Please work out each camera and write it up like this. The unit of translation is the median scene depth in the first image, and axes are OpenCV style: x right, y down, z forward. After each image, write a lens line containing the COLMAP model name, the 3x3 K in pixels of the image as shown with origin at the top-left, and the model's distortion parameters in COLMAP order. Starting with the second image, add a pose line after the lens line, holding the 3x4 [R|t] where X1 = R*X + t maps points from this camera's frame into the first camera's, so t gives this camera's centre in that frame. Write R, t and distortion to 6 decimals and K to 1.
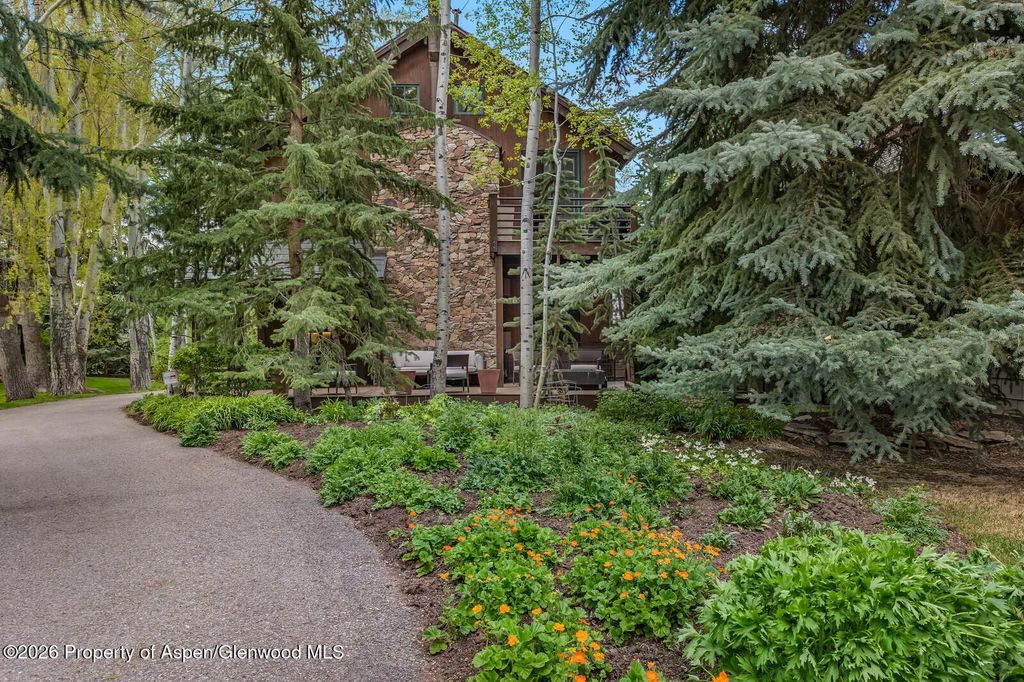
lens RADIAL K [[783.4, 0, 510.7], [0, 783.4, 342.5], [0, 0, 1]] dist [0.000084, 0.000048]
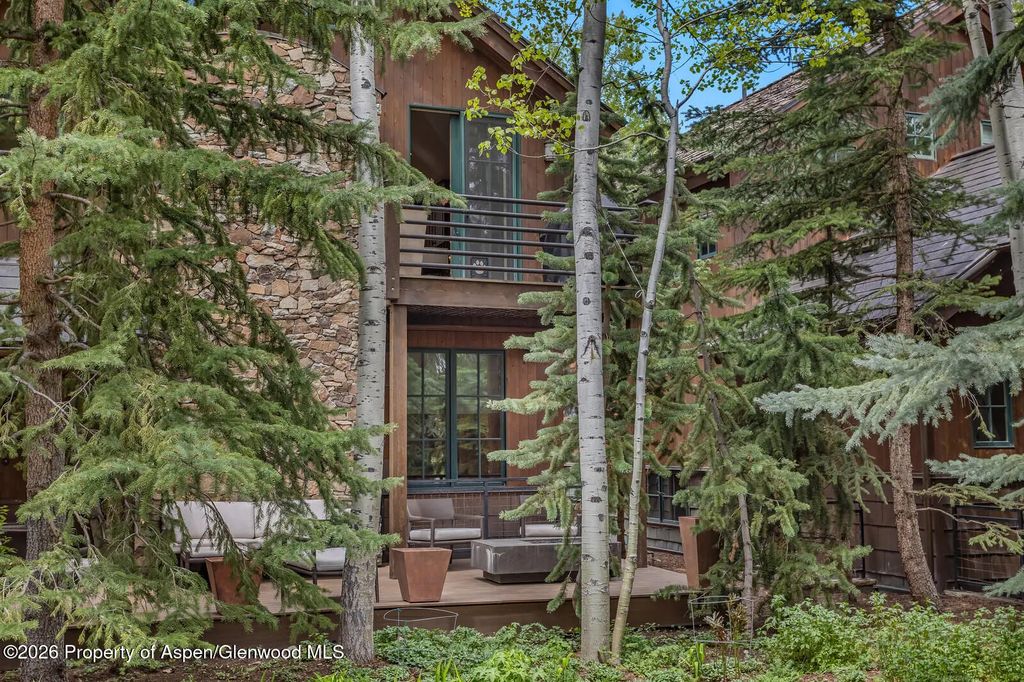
lens RADIAL K [[1139.1, 0, 512.4], [0, 1139.1, 341.3], [0, 0, 1]] dist [-0.010049, 0.000000]
pose [[0.937887, 0.030529, 0.345596, -0.185495], [-0.000025, 0.996127, -0.087926, -0.025206], [-0.346941, 0.082456, 0.934255, 0.295904]]
